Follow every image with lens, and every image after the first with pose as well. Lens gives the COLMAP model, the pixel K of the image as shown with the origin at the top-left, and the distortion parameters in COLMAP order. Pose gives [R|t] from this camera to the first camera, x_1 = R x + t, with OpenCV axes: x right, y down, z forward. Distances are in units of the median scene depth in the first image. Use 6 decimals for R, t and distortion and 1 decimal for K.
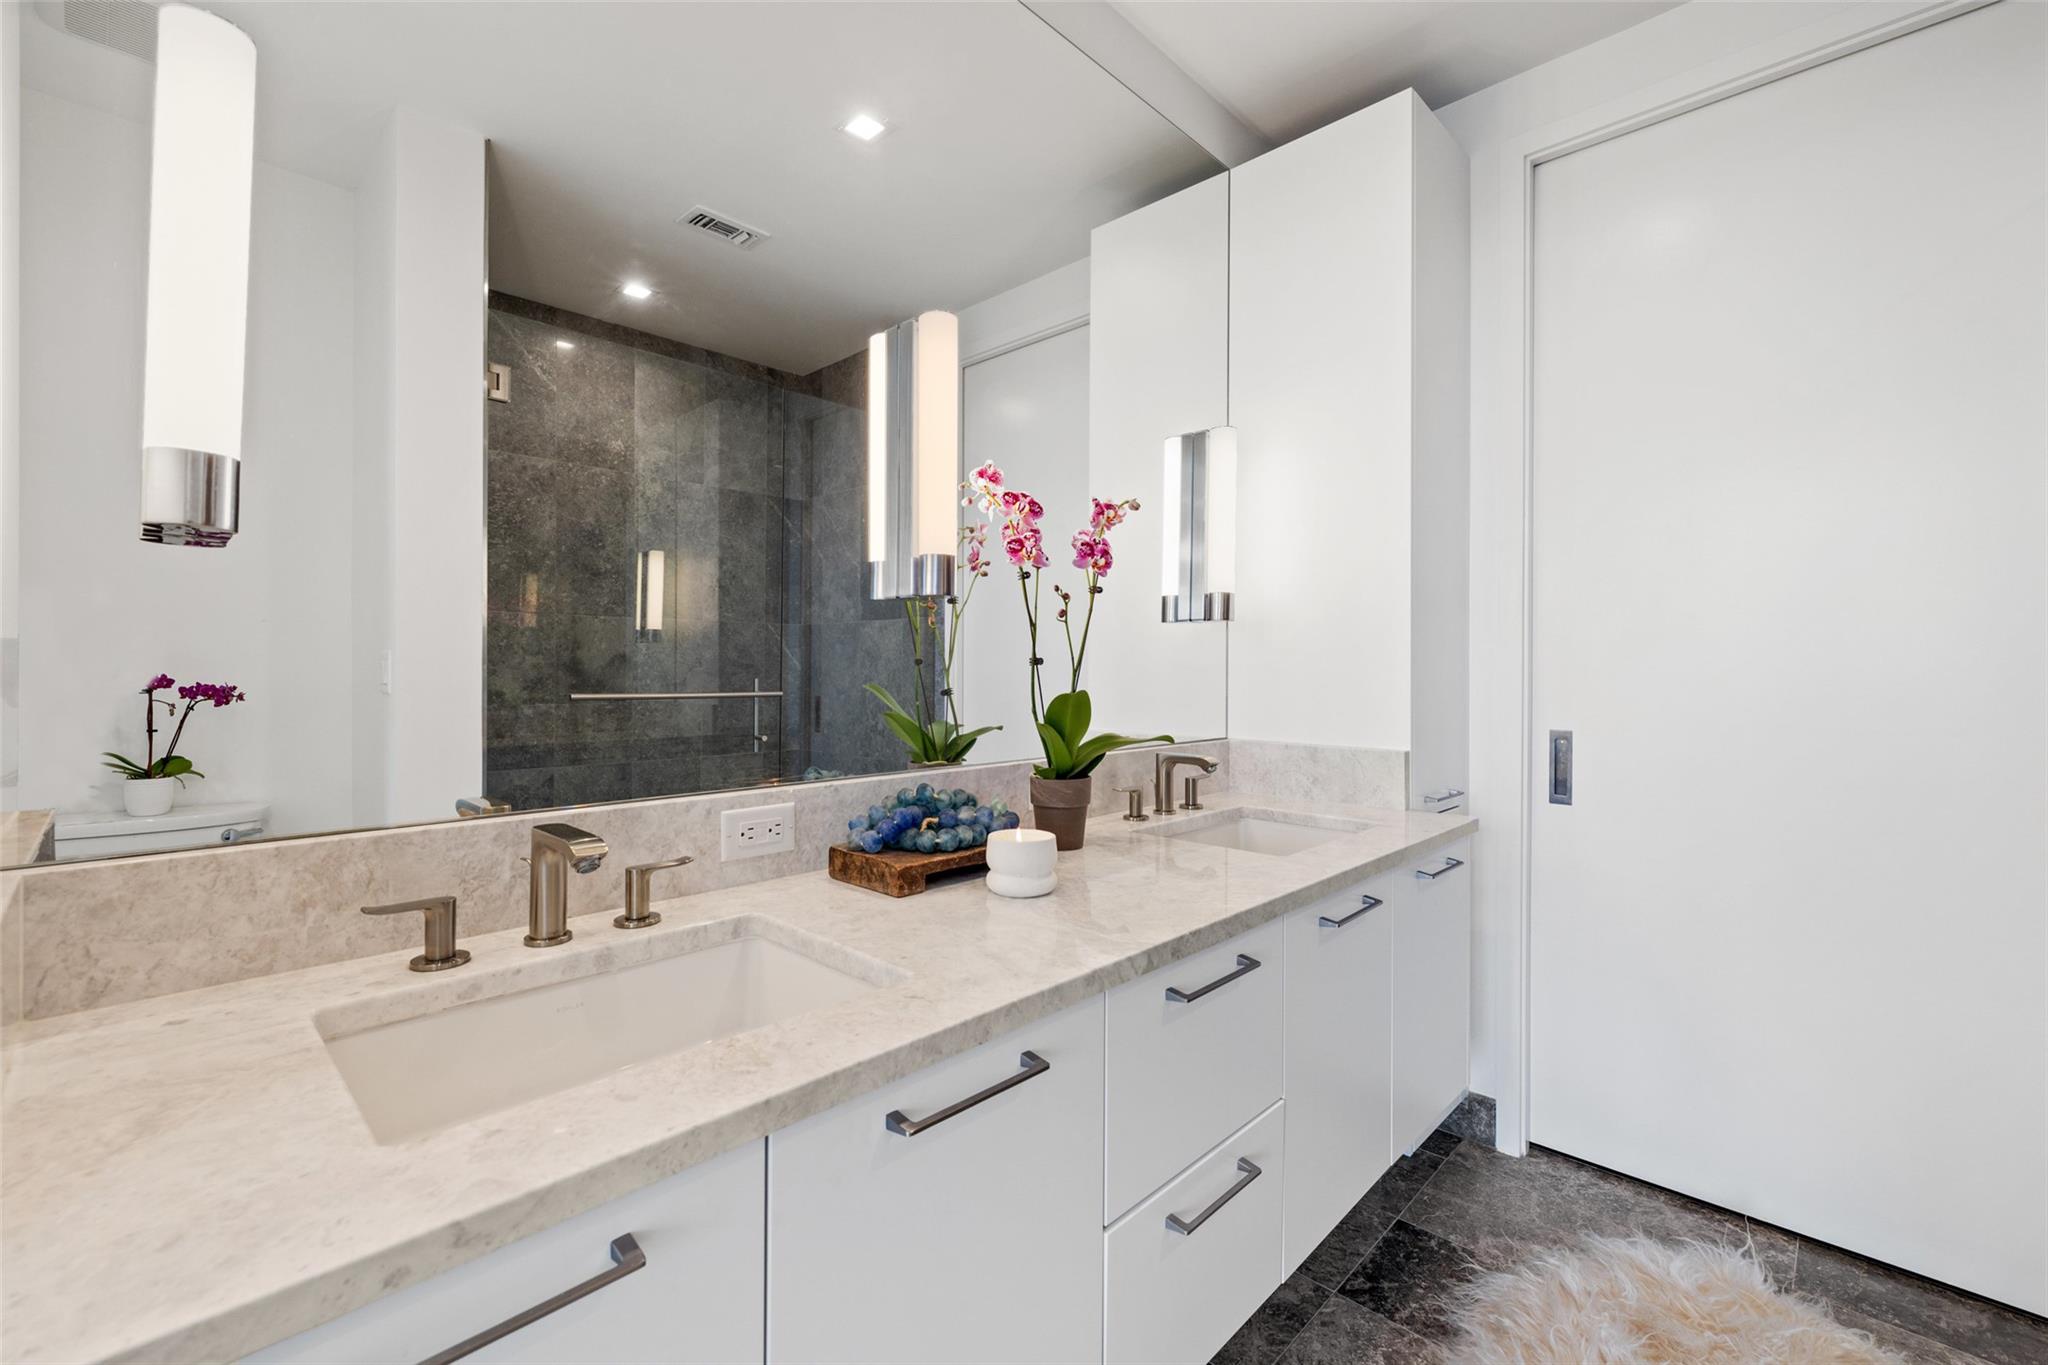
lens RADIAL K [[864.6, 0, 1019.7], [0, 864.6, 668.1], [0, 0, 1]] dist [0.000323, 0.000536]
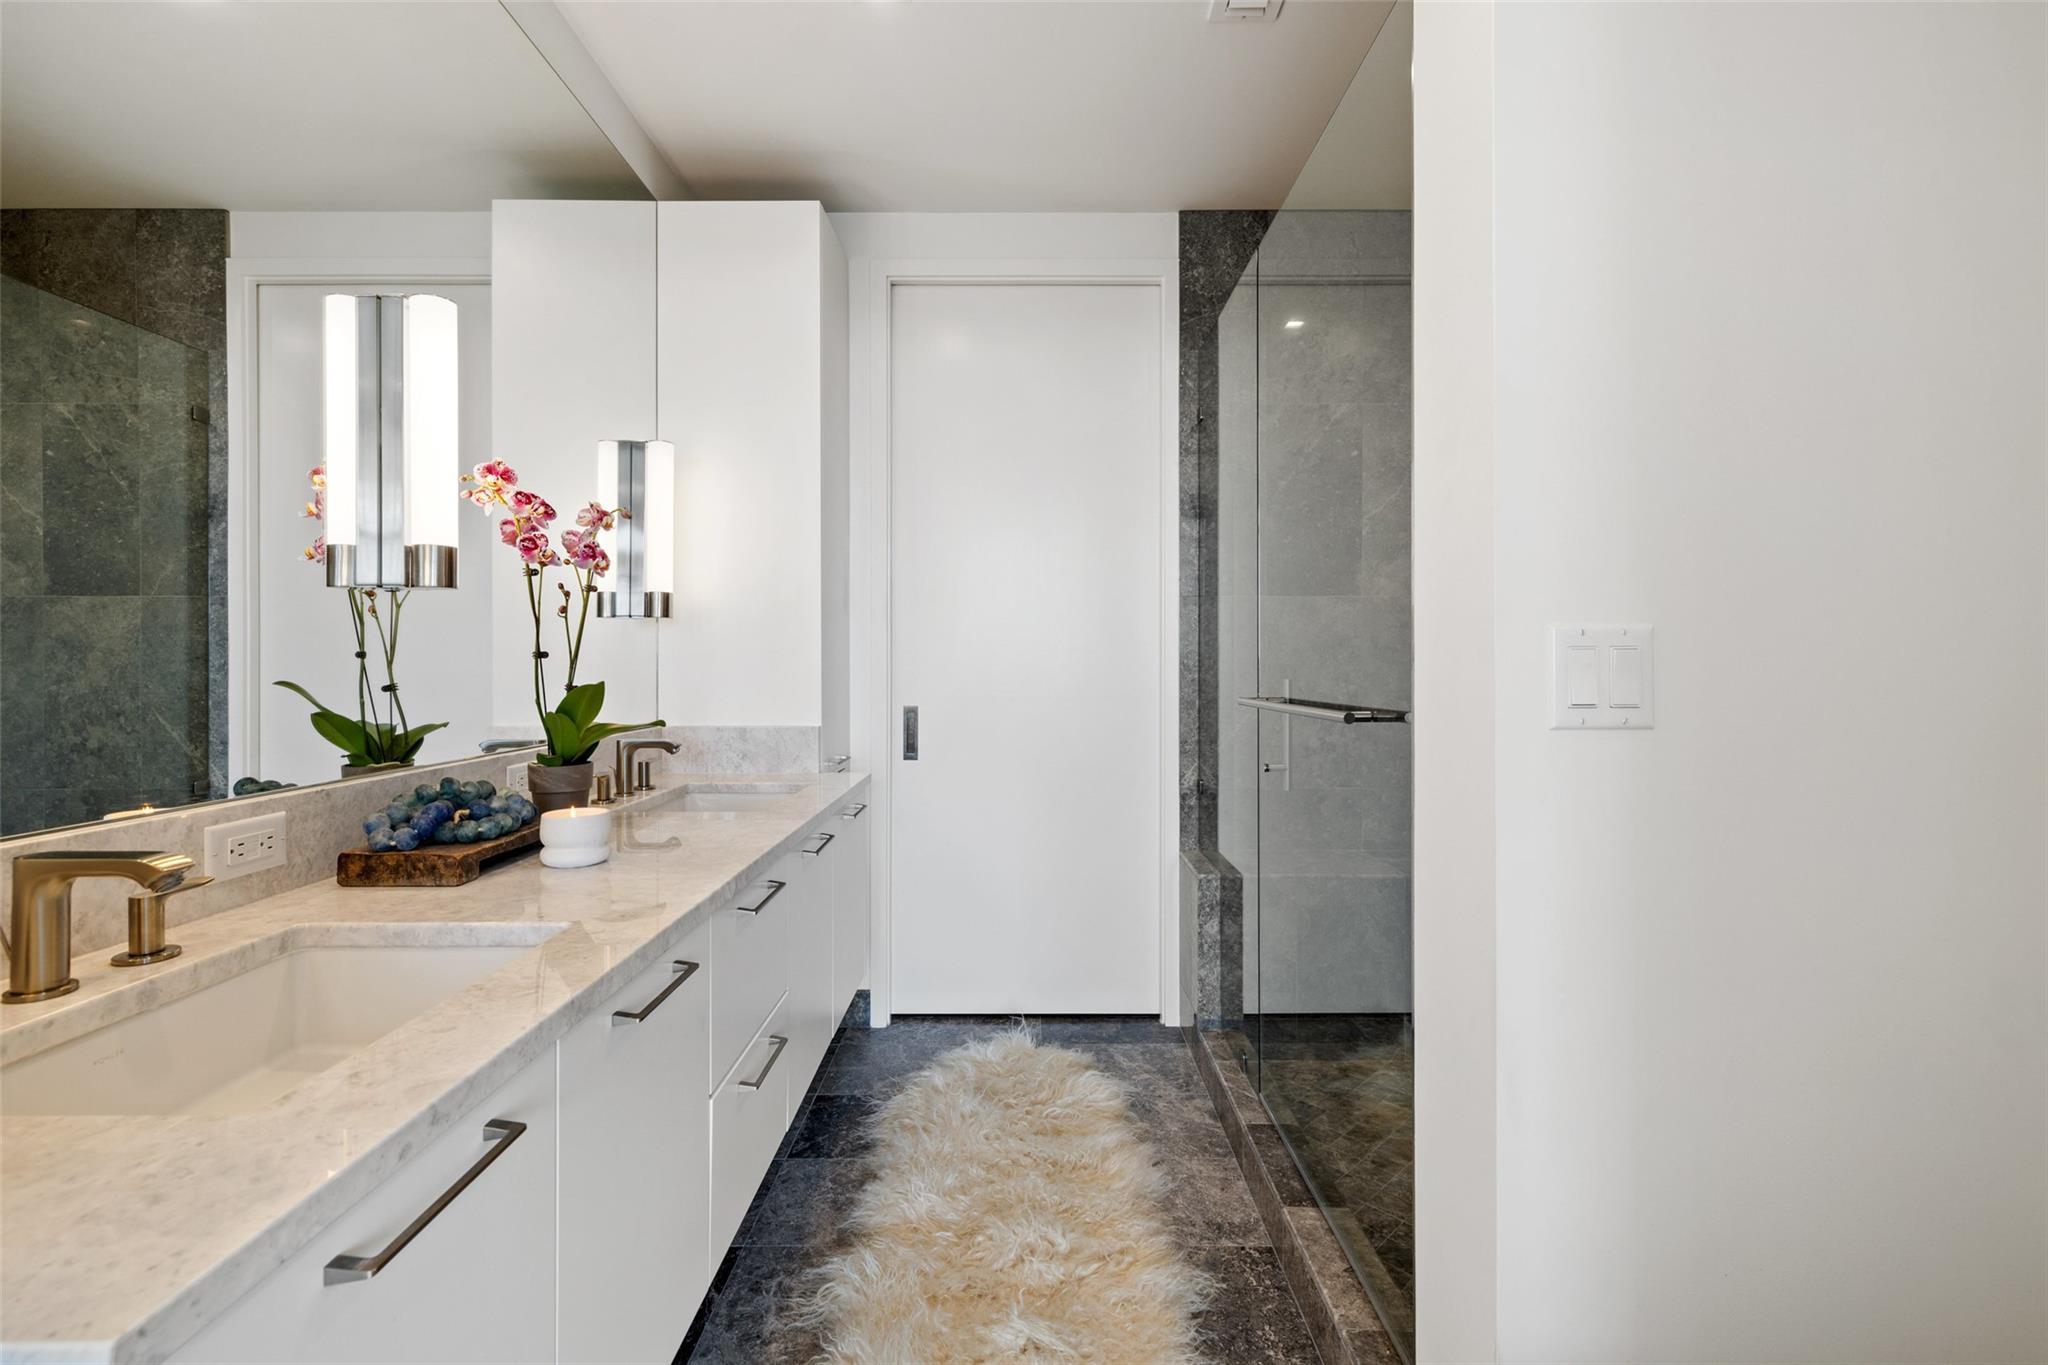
lens RADIAL K [[864.6, 0, 1019.7], [0, 864.6, 668.1], [0, 0, 1]] dist [0.000323, 0.000536]
pose [[0.722511, -0.008503, 0.691307, -0.280193], [0.002730, 0.999952, 0.009446, -0.000223], [-0.691354, -0.004937, 0.722499, -0.151883]]
